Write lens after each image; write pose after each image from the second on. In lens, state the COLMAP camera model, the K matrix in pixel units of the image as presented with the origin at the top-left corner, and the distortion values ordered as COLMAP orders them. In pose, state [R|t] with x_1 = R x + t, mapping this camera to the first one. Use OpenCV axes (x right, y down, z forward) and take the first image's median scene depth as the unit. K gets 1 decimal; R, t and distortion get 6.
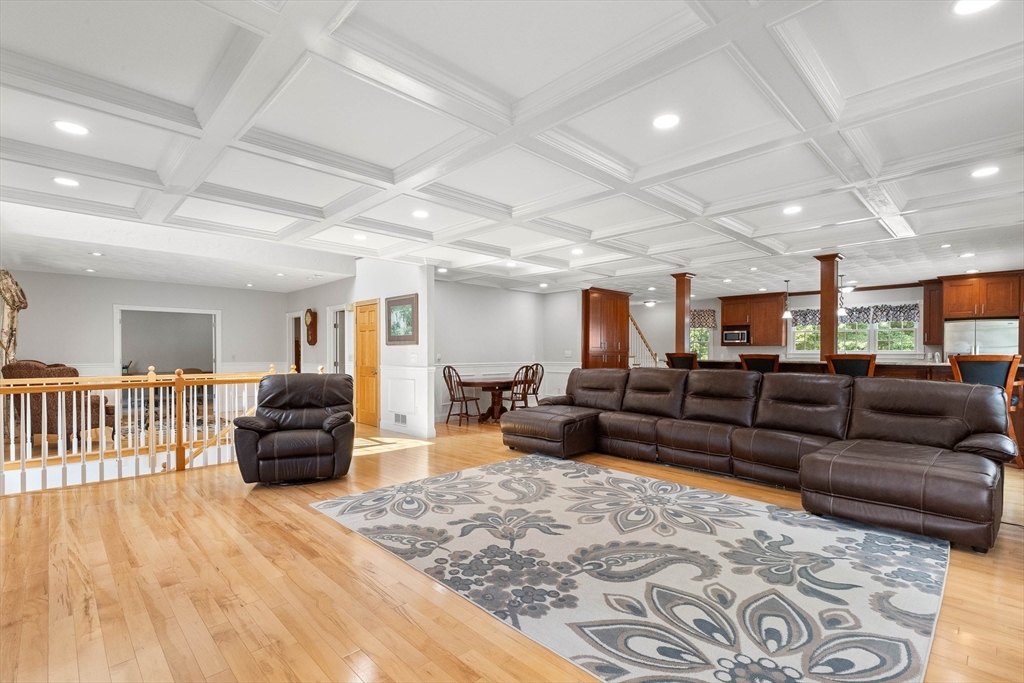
lens RADIAL K [[476.3, 0, 517.4], [0, 476.3, 352.0], [0, 0, 1]] dist [0.009102, -0.000318]
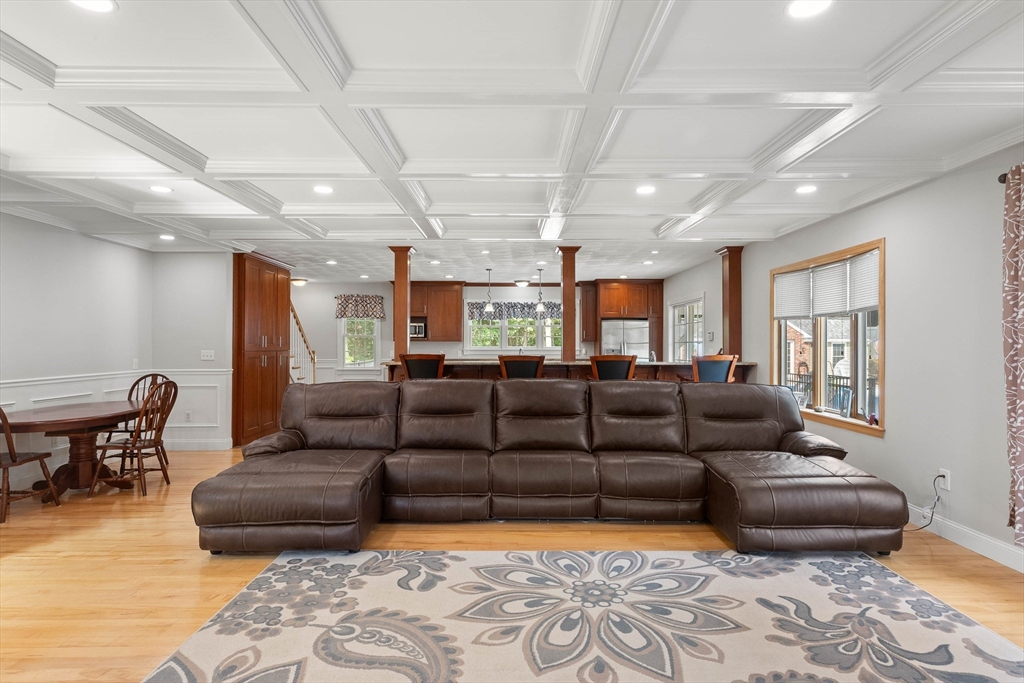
lens RADIAL K [[558.1, 0, 516.8], [0, 558.1, 340.1], [0, 0, 1]] dist [0.004098, 0.000274]
pose [[0.691415, 0.001692, 0.722456, -0.313386], [0.001793, 0.999990, -0.004058, -0.028020], [-0.722456, 0.004101, 0.691405, 0.514546]]
